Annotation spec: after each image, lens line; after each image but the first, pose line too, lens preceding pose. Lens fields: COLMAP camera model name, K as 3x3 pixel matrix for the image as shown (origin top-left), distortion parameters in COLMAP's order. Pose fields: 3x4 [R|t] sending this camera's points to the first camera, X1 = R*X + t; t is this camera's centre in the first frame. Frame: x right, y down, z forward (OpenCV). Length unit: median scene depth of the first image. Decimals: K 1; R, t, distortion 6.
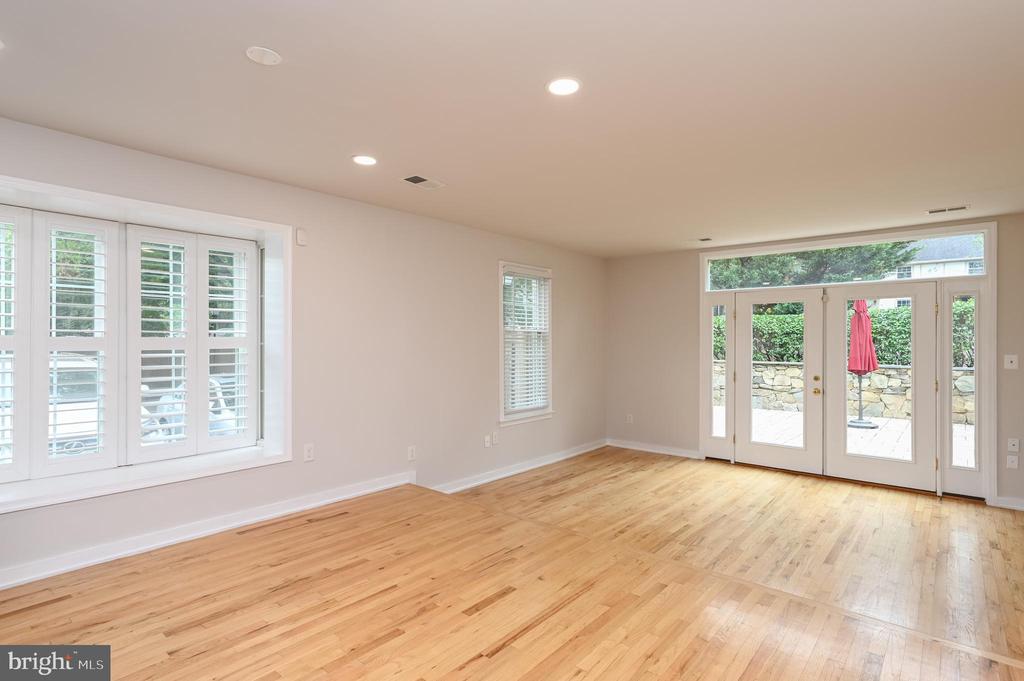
lens RADIAL K [[524.8, 0, 523.7], [0, 524.8, 340.0], [0, 0, 1]] dist [0.003240, 0.000131]
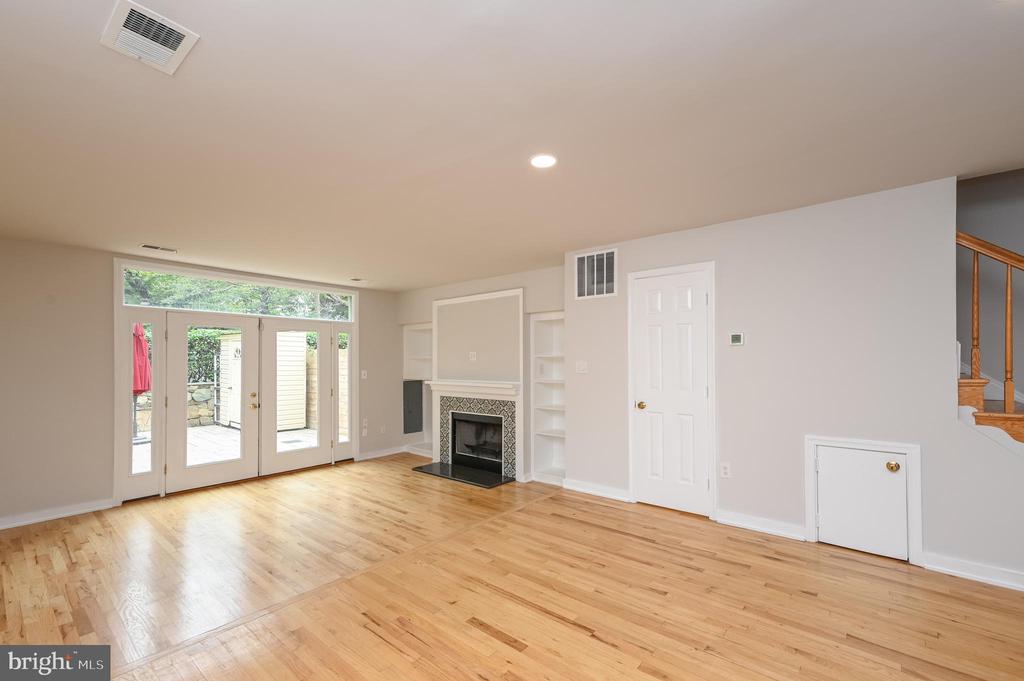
lens RADIAL K [[430.5, 0, 494.3], [0, 430.5, 358.8], [0, 0, 1]] dist [0.019360, 0.000137]
pose [[0.023416, 0.004541, 0.999715, -0.463570], [0.000338, 0.999990, -0.004550, -0.003328], [-0.999726, 0.000445, 0.023414, 0.528114]]
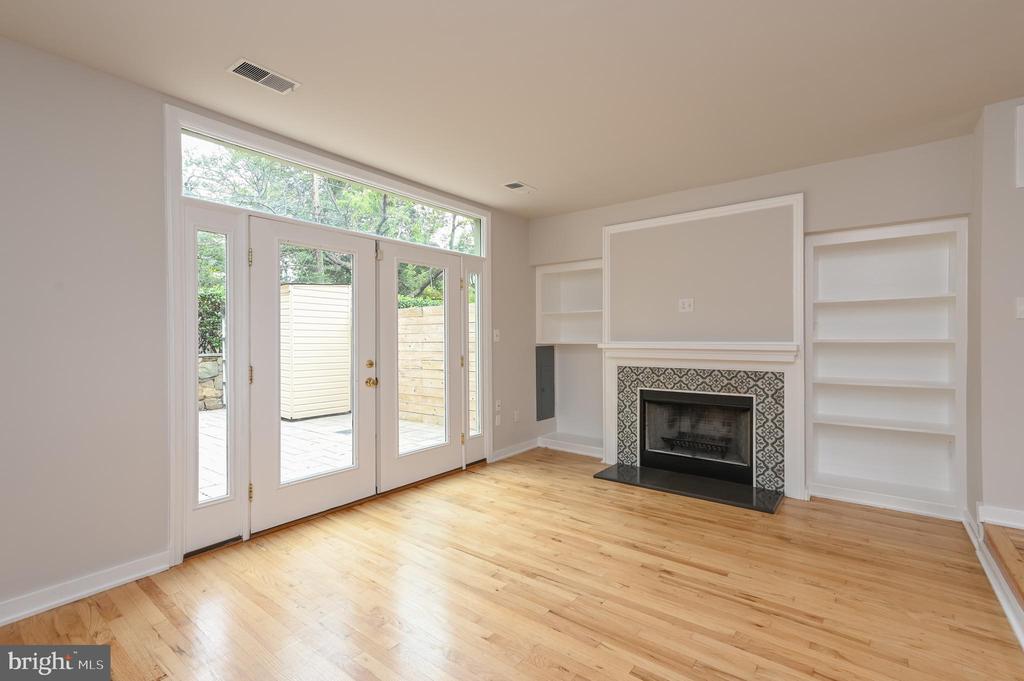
lens RADIAL K [[452.4, 0, 496.1], [0, 452.4, 338.8], [0, 0, 1]] dist [0.015839, 0.000332]
pose [[-0.025787, -0.005299, 0.999653, -0.082242], [0.001321, 0.999985, 0.005335, 0.042329], [-0.999667, 0.001458, -0.025780, 1.001704]]
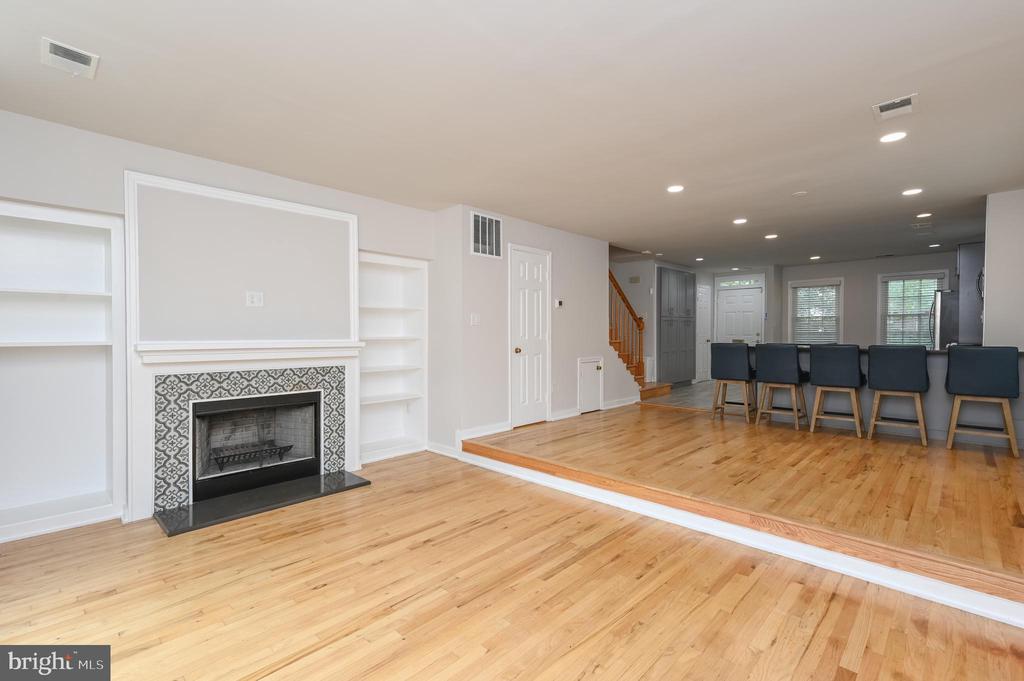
lens RADIAL K [[477.6, 0, 525.6], [0, 477.6, 338.2], [0, 0, 1]] dist [0.015127, 0.000305]
pose [[-0.998589, -0.001374, 0.053079, 0.270319], [-0.001047, 0.999980, 0.006191, 0.044316], [-0.053087, 0.006127, -0.998571, 1.405023]]
